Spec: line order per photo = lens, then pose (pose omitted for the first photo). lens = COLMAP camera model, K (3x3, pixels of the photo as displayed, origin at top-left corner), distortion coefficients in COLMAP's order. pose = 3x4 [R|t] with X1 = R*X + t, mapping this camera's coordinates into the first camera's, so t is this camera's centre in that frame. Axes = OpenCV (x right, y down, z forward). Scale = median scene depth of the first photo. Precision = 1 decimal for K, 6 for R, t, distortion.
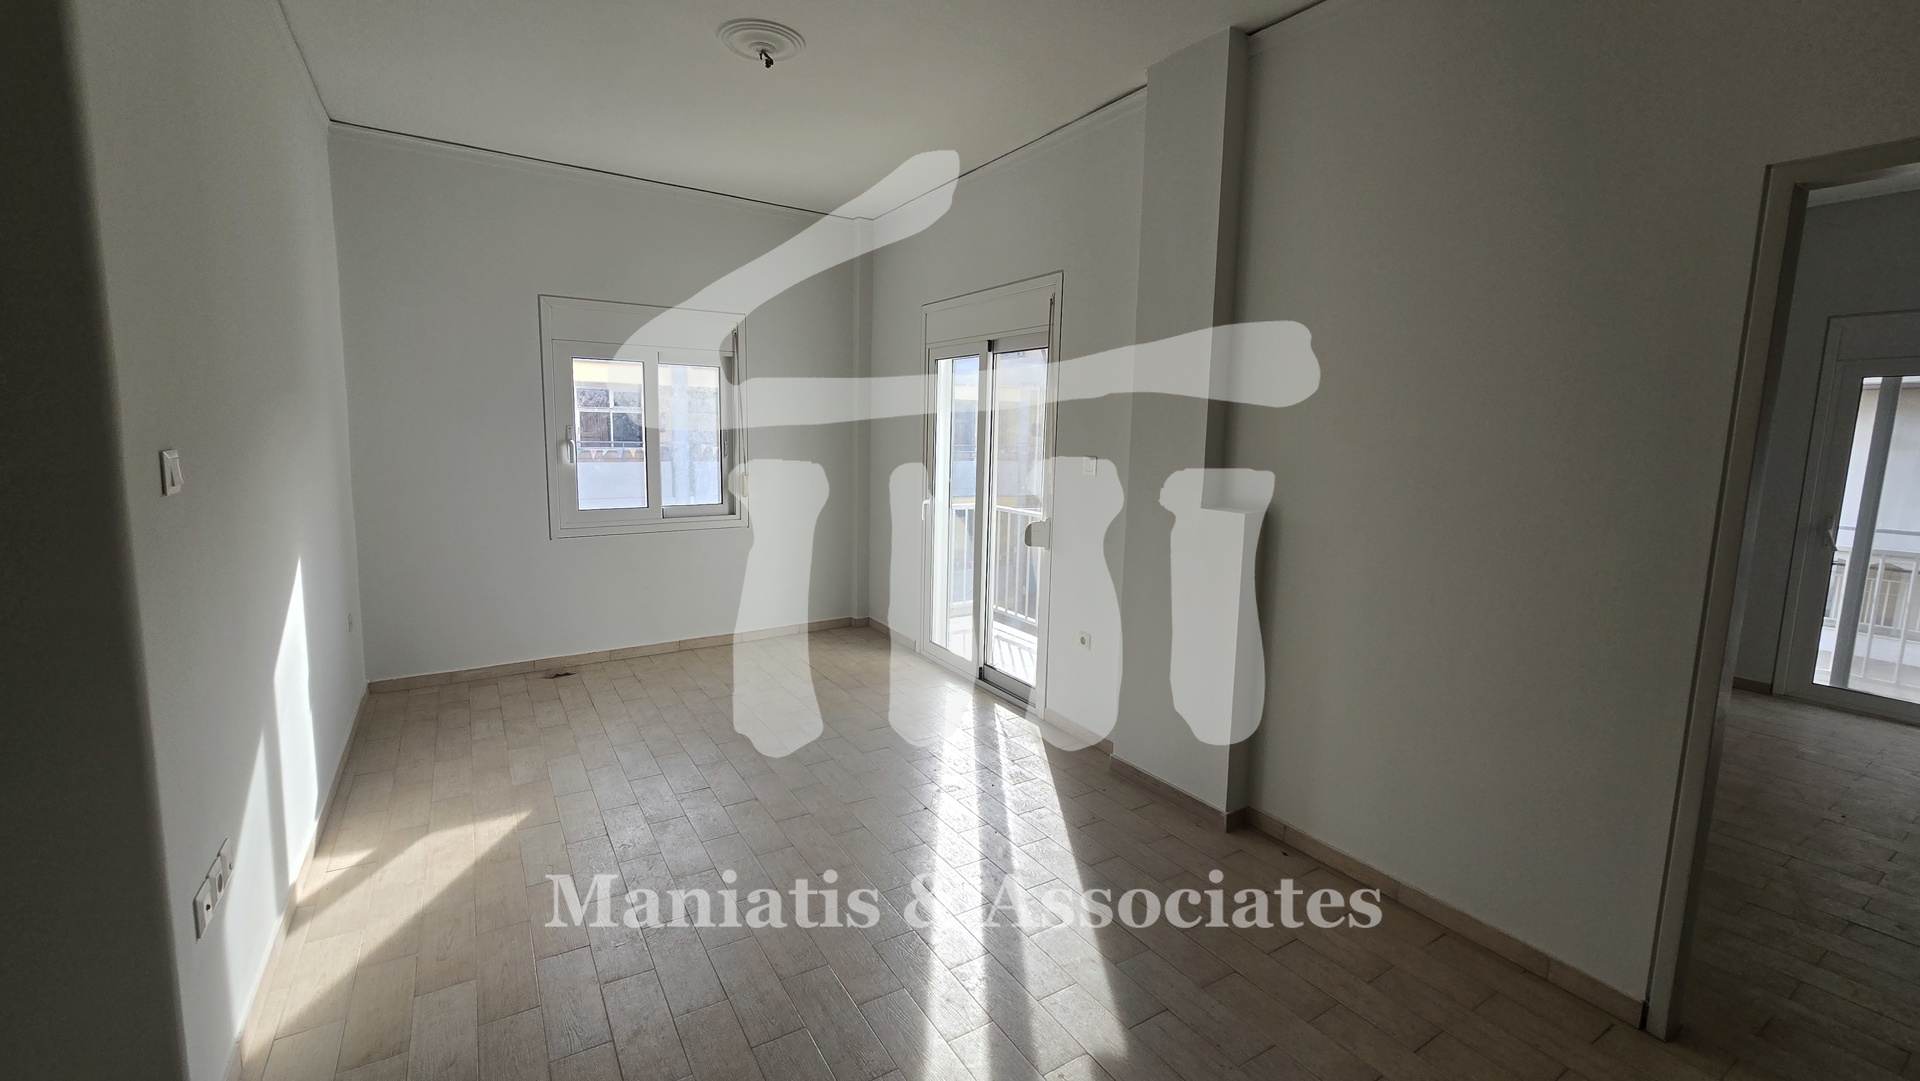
lens RADIAL K [[796.3, 0, 948.6], [0, 796.3, 528.4], [0, 0, 1]] dist [0.001981, 0.000646]
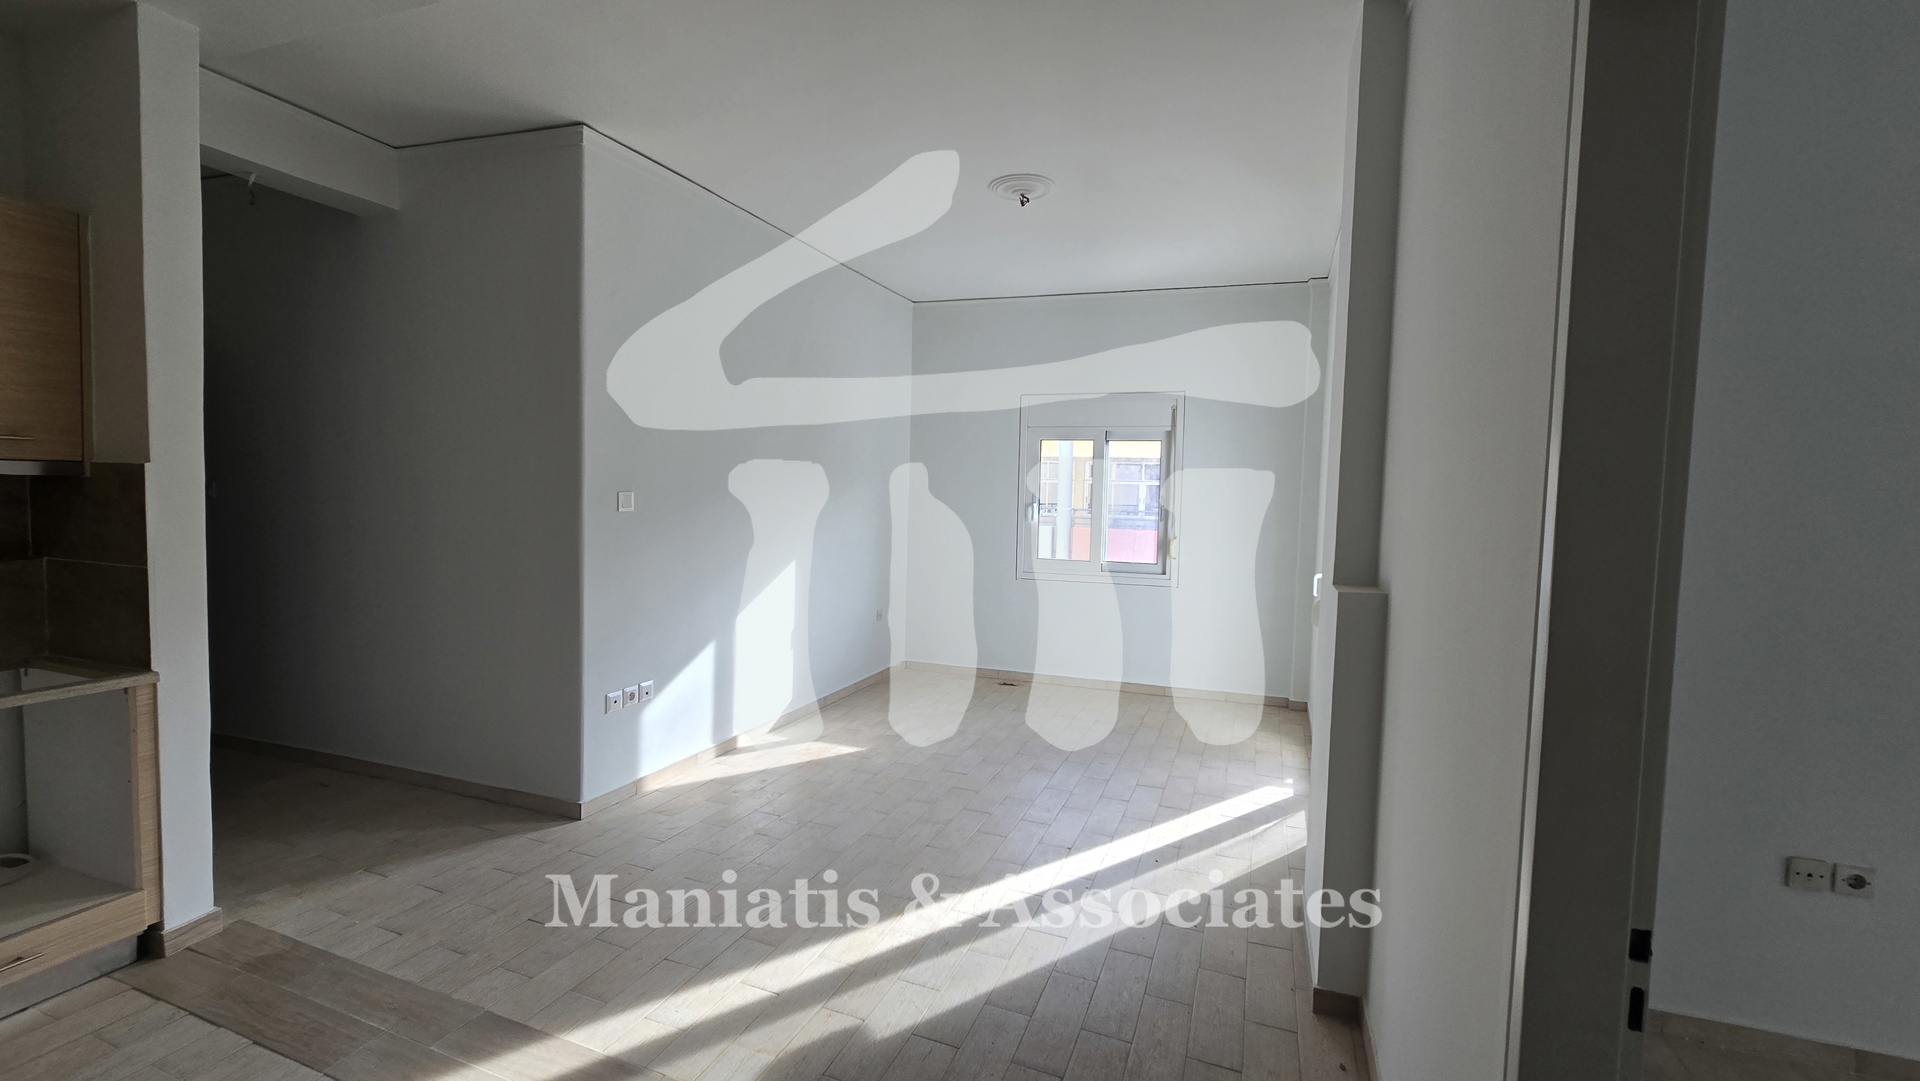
lens RADIAL K [[796.3, 0, 1010.1], [0, 796.3, 560.8], [0, 0, 1]] dist [0.001981, 0.000646]
pose [[0.605560, 0.051040, -0.794161, 0.604099], [-0.118119, 0.992652, -0.026271, 0.021625], [0.786985, 0.109714, 0.607139, 0.229736]]
